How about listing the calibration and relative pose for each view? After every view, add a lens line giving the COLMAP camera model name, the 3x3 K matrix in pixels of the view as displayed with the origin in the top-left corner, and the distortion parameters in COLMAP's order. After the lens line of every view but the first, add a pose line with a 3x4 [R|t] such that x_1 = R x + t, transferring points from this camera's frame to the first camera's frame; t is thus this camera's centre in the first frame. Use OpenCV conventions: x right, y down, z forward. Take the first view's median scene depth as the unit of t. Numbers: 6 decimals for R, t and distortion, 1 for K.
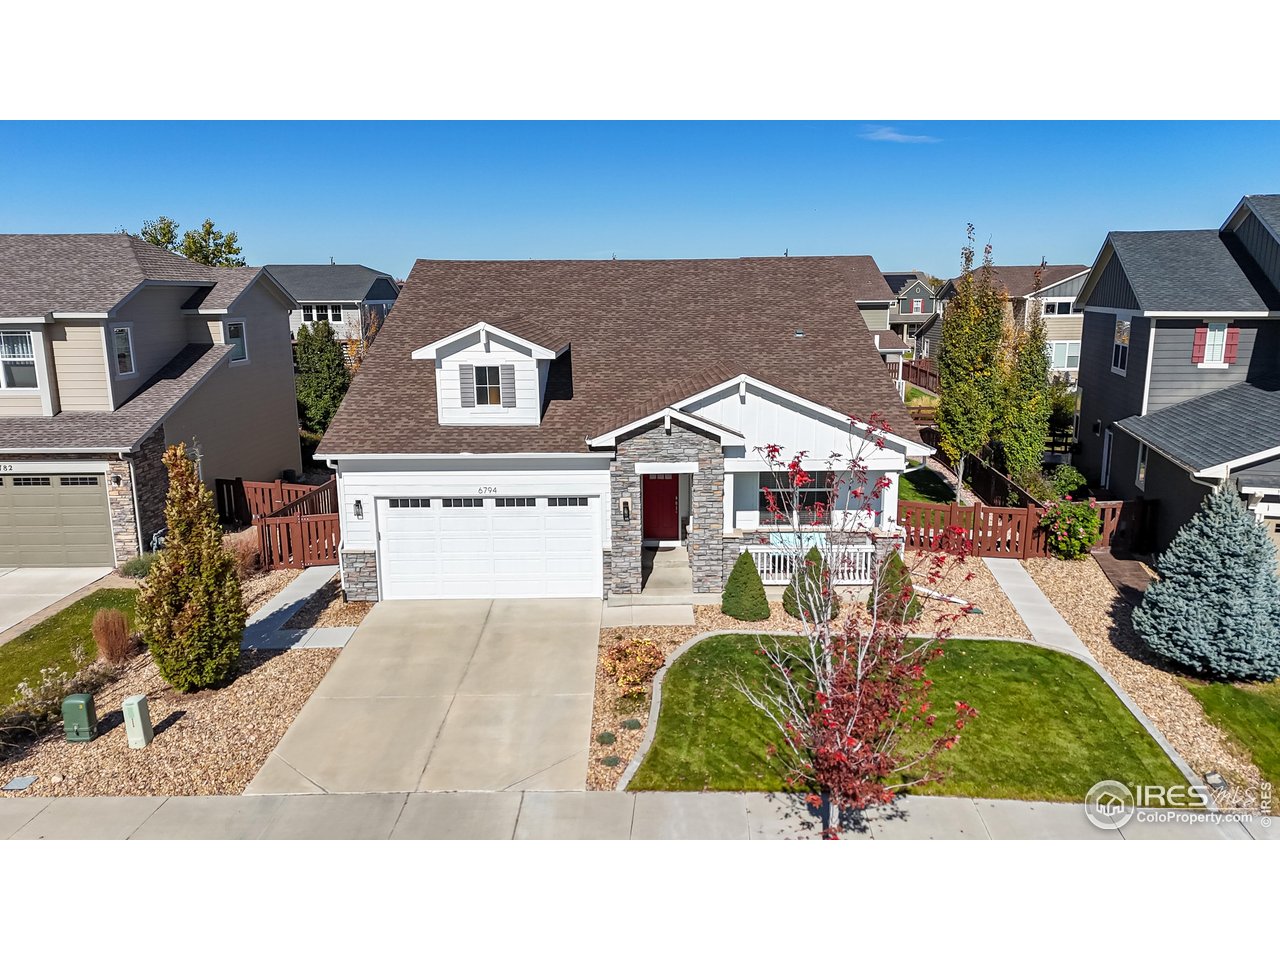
lens RADIAL K [[929.6, 0, 640.0], [0, 929.6, 480.0], [0, 0, 1]] dist [0.057729, -0.001266]
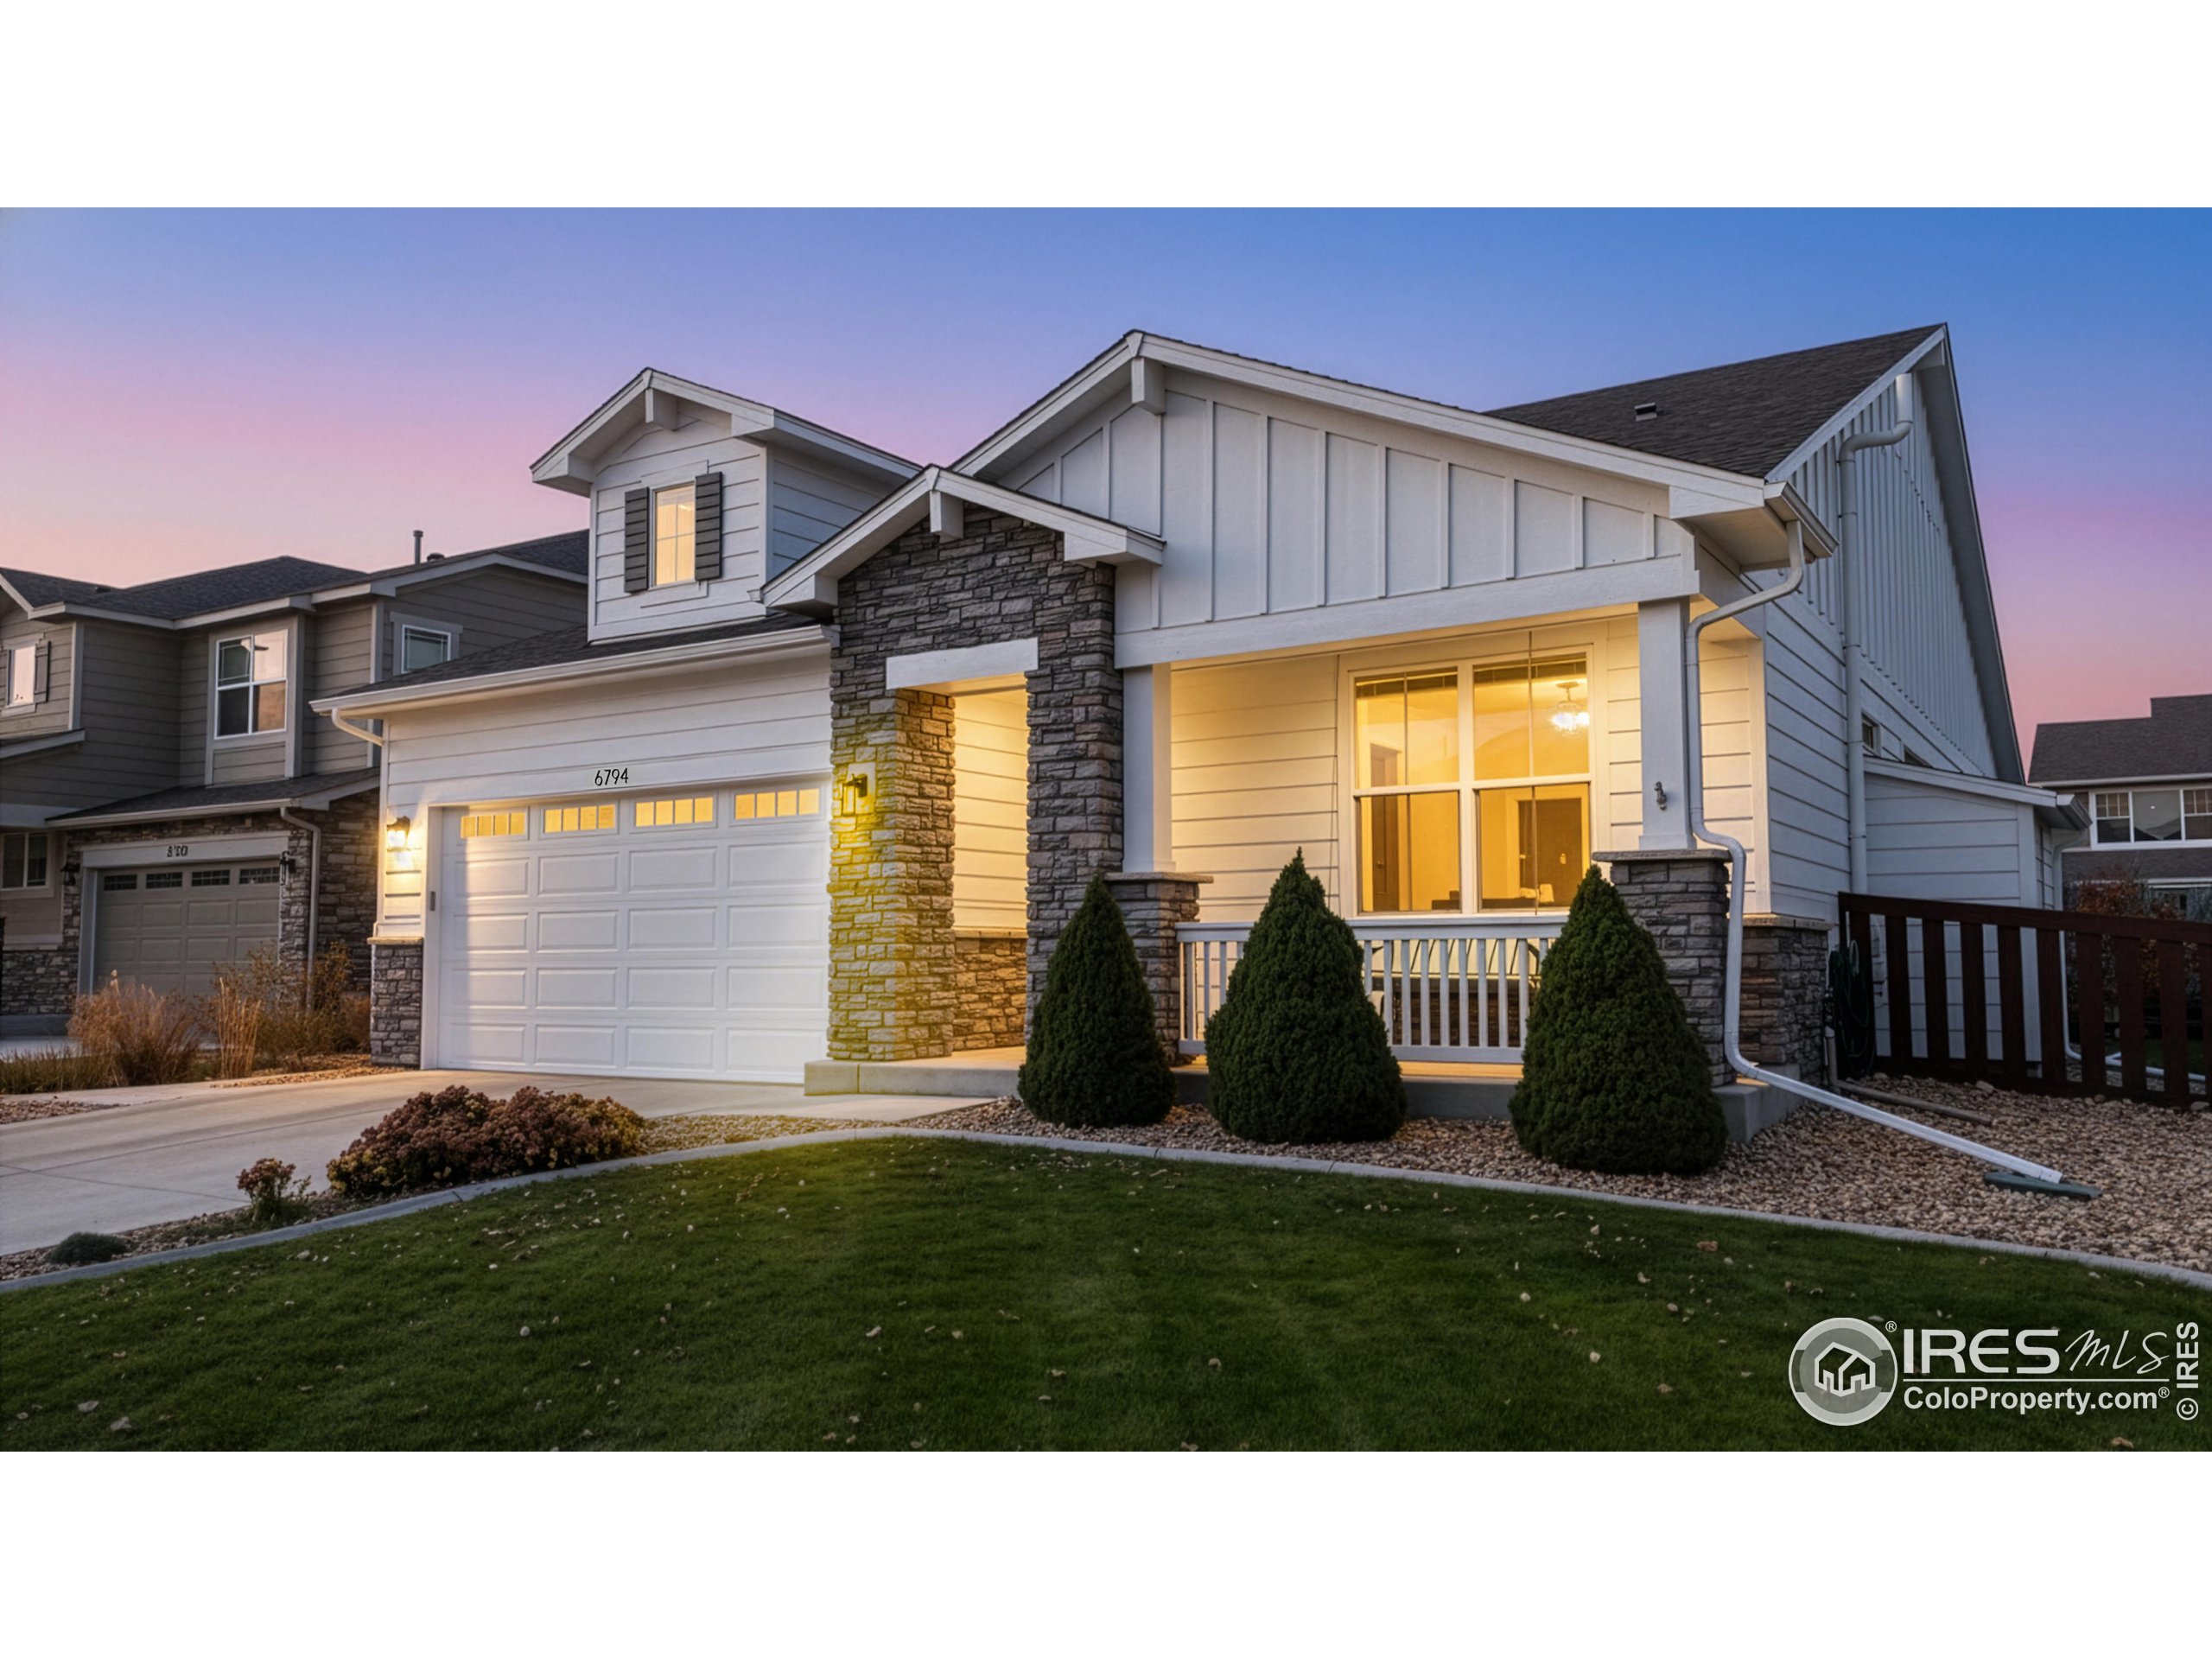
lens RADIAL K [[1624.4, 0, 1165.0], [0, 1624.4, 827.1], [0, 0, 1]] dist [0.027732, -0.004088]
pose [[0.860678, -0.036004, -0.507876, 0.376823], [-0.103968, 0.964051, -0.244534, 0.173377], [0.498422, 0.263268, 0.825994, 0.559689]]
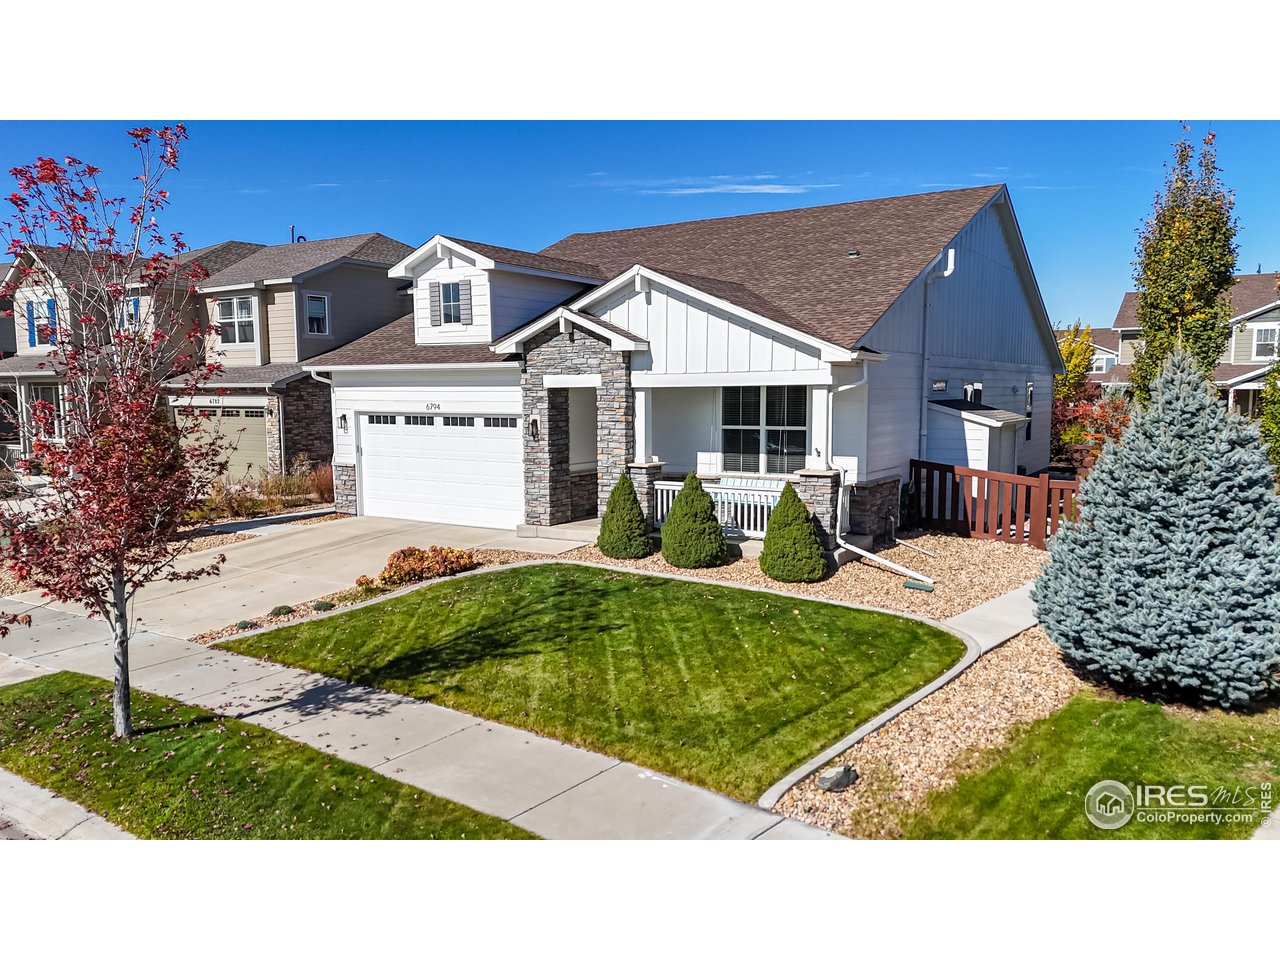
lens RADIAL K [[929.6, 0, 640.0], [0, 929.6, 480.0], [0, 0, 1]] dist [0.057729, -0.001266]
pose [[0.845240, 0.057206, -0.531316, 0.544750], [-0.107003, 0.992236, -0.063394, 0.126245], [0.523564, 0.110436, 0.844799, 0.293809]]
